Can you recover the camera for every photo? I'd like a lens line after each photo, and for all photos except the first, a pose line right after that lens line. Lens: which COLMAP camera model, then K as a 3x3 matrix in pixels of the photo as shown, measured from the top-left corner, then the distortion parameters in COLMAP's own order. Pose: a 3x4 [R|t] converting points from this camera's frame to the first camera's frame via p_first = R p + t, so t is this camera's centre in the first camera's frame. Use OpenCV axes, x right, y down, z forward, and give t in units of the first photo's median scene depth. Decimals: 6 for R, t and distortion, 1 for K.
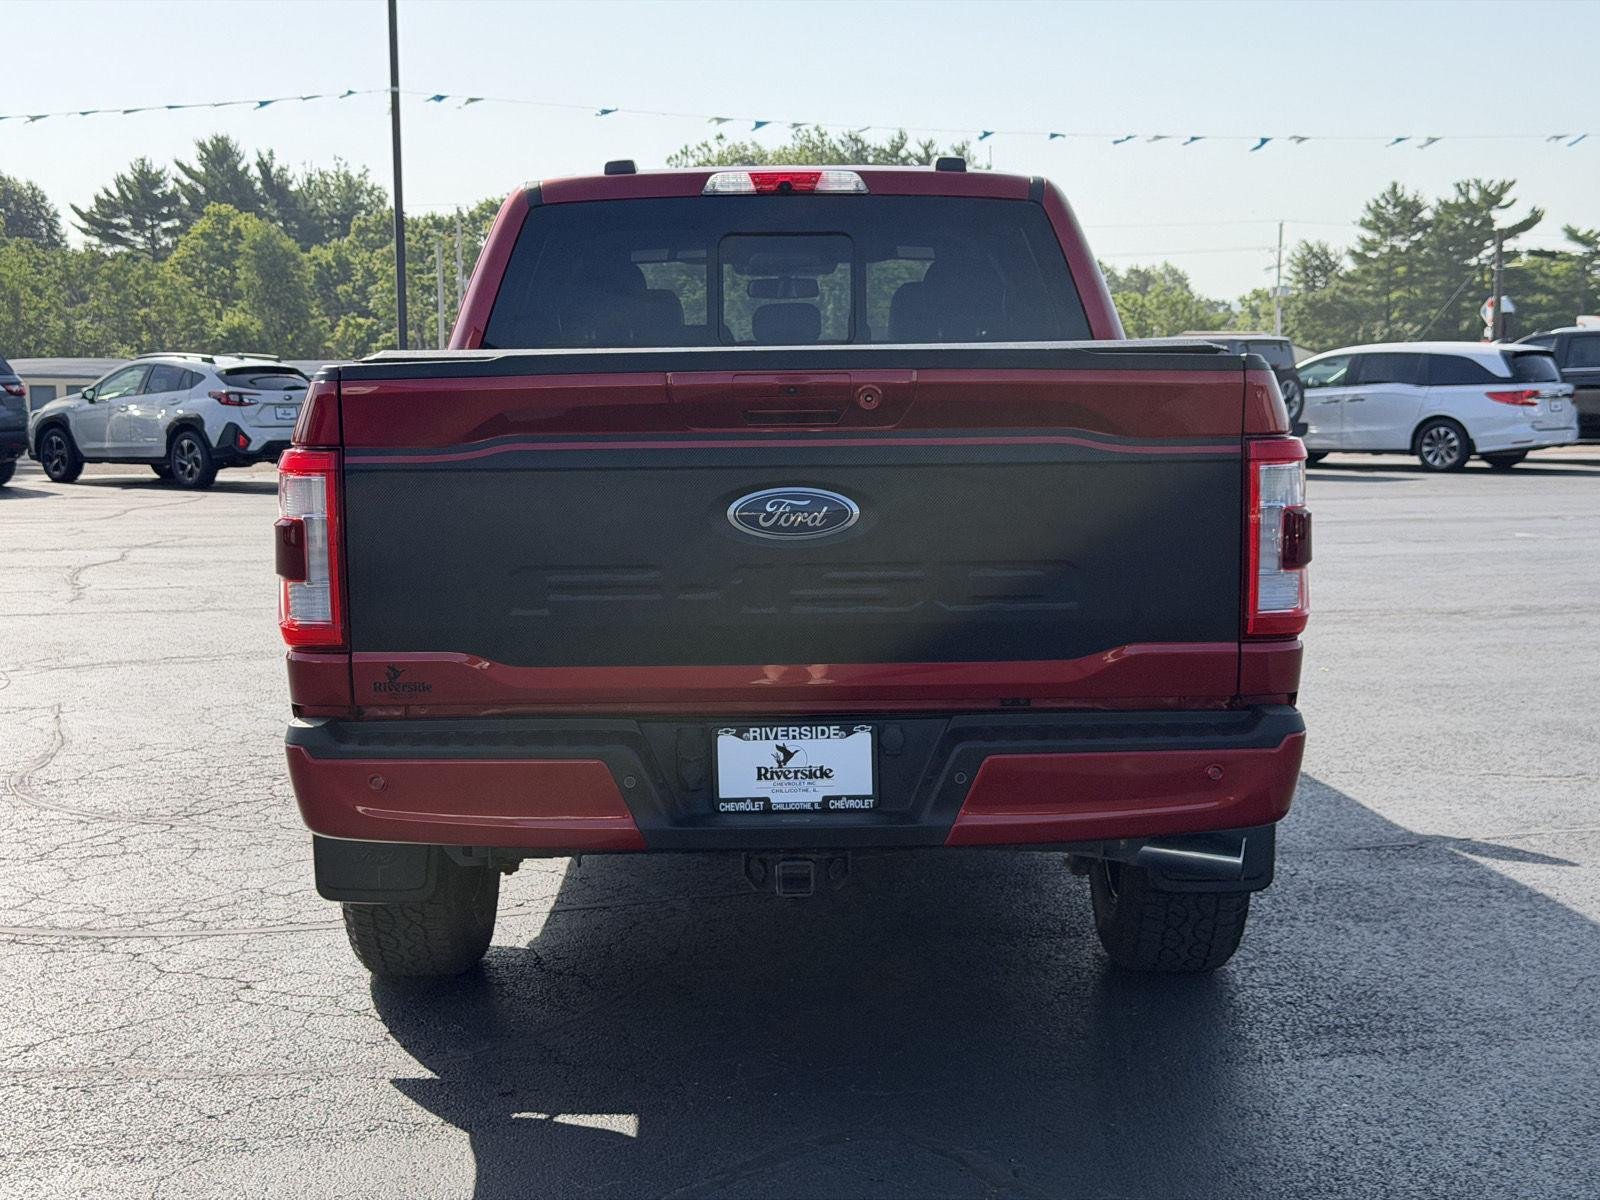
lens RADIAL K [[2292.1, 0, 800.0], [0, 2292.1, 600.0], [0, 0, 1]] dist [0.138603, -0.049424]
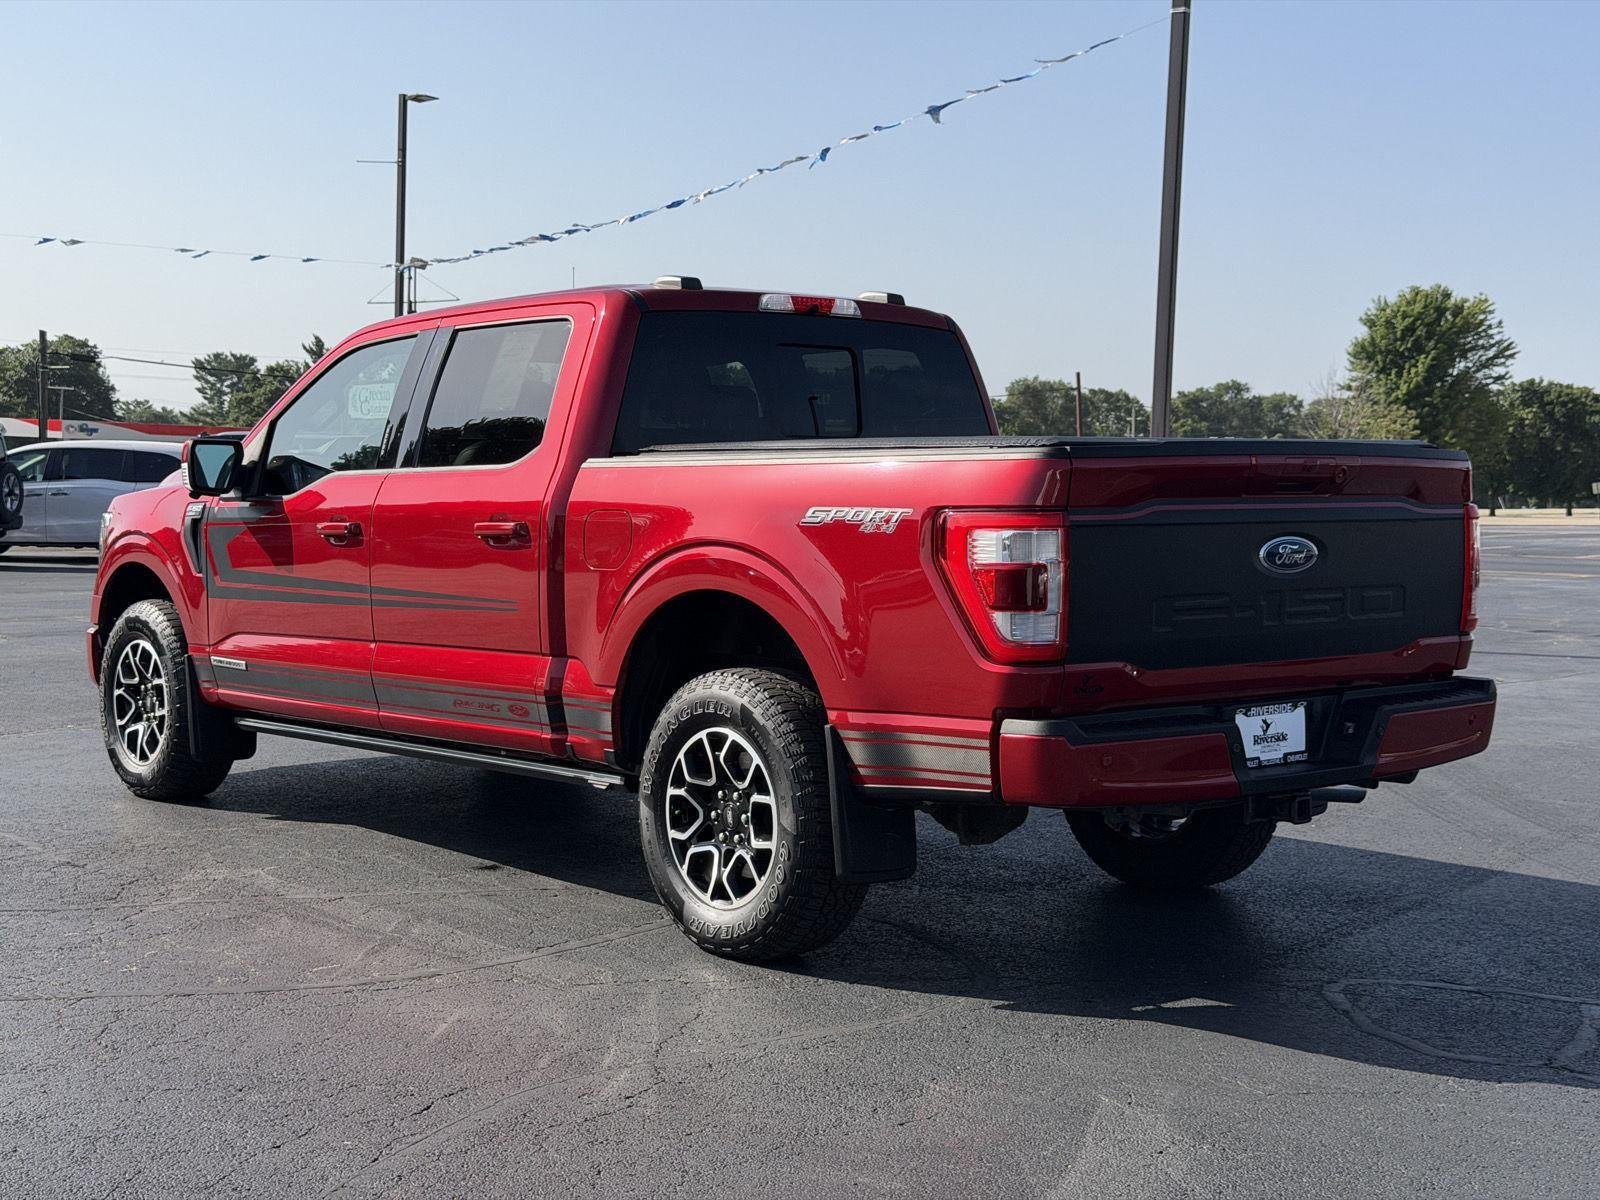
lens RADIAL K [[2292.1, 0, 800.0], [0, 2292.1, 600.0], [0, 0, 1]] dist [0.138603, -0.049424]
pose [[0.764722, -0.019892, 0.644053, -0.171182], [0.047745, 0.998525, -0.025850, 0.001951], [-0.642589, 0.050518, 0.764544, 0.013785]]
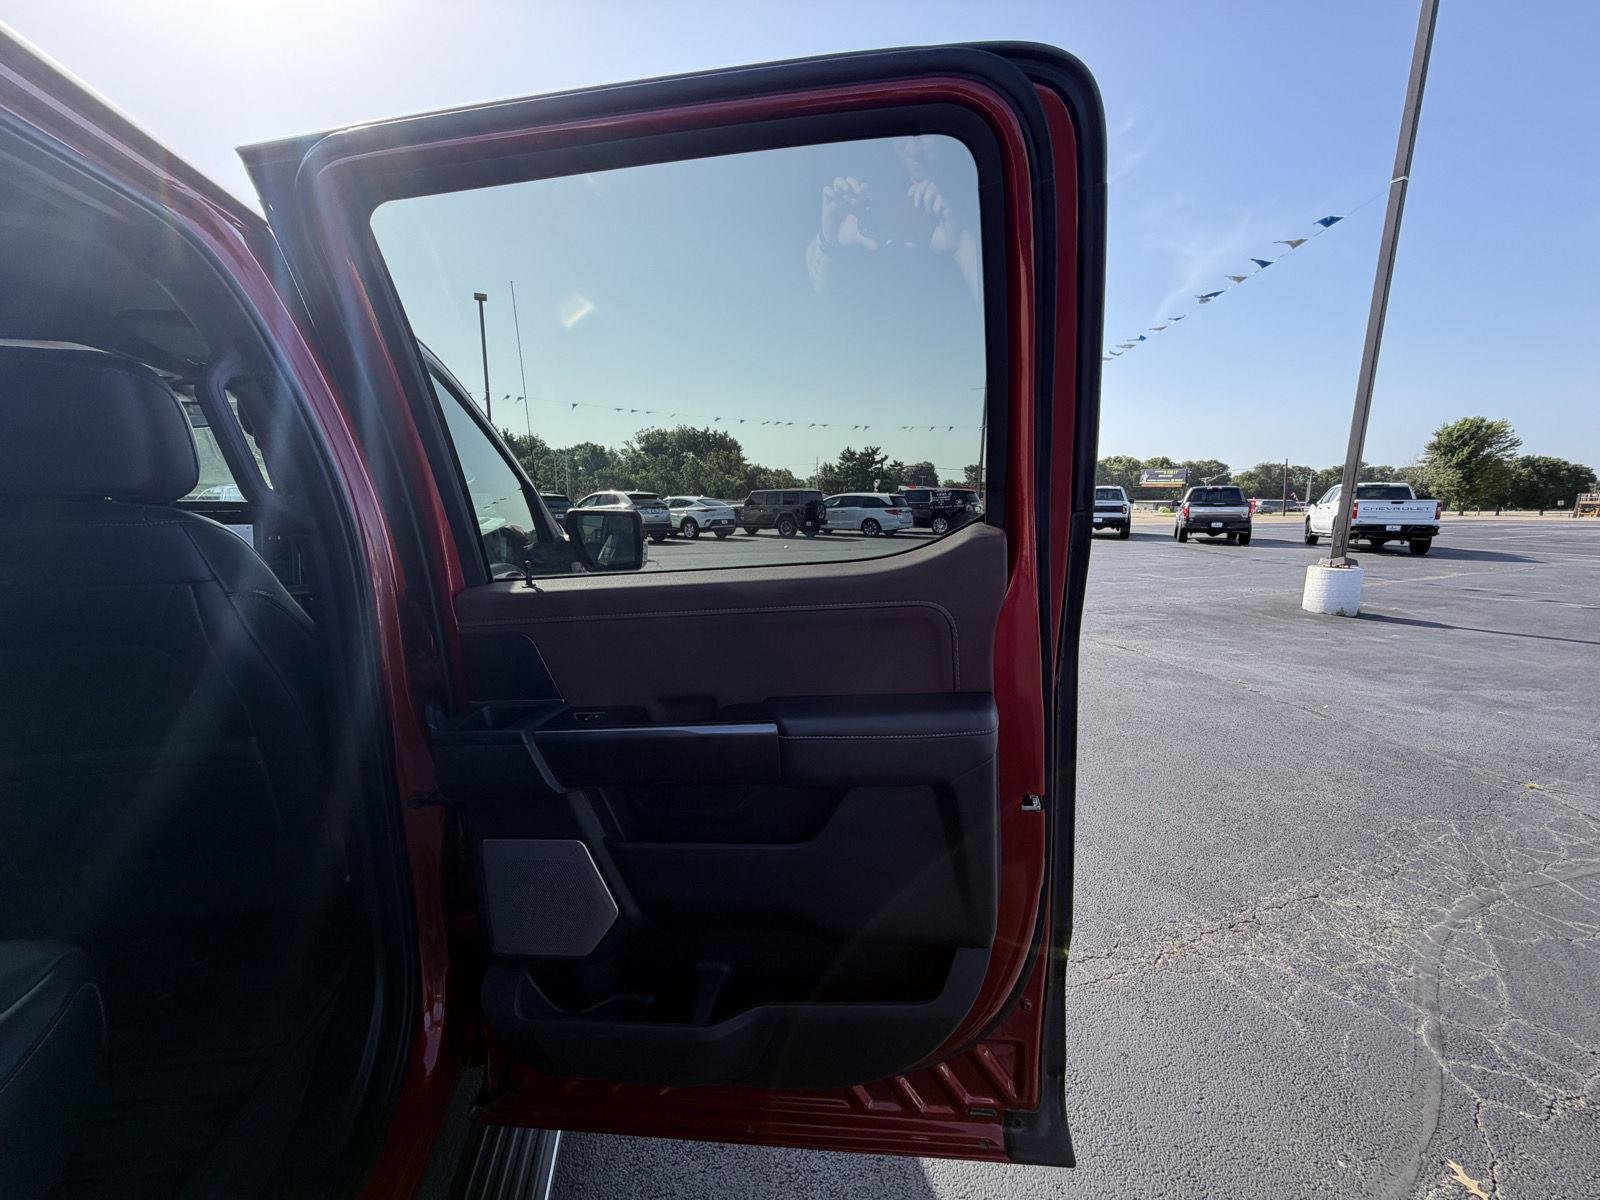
lens RADIAL K [[636.3, 0, 800.0], [0, 636.3, 600.0], [0, 0, 1]] dist [-0.000804, -0.000175]
pose [[0.984479, -0.020242, 0.174332, 0.044583], [0.009919, 0.998156, 0.059884, -0.024544], [-0.175223, -0.057225, 0.982864, 0.212932]]
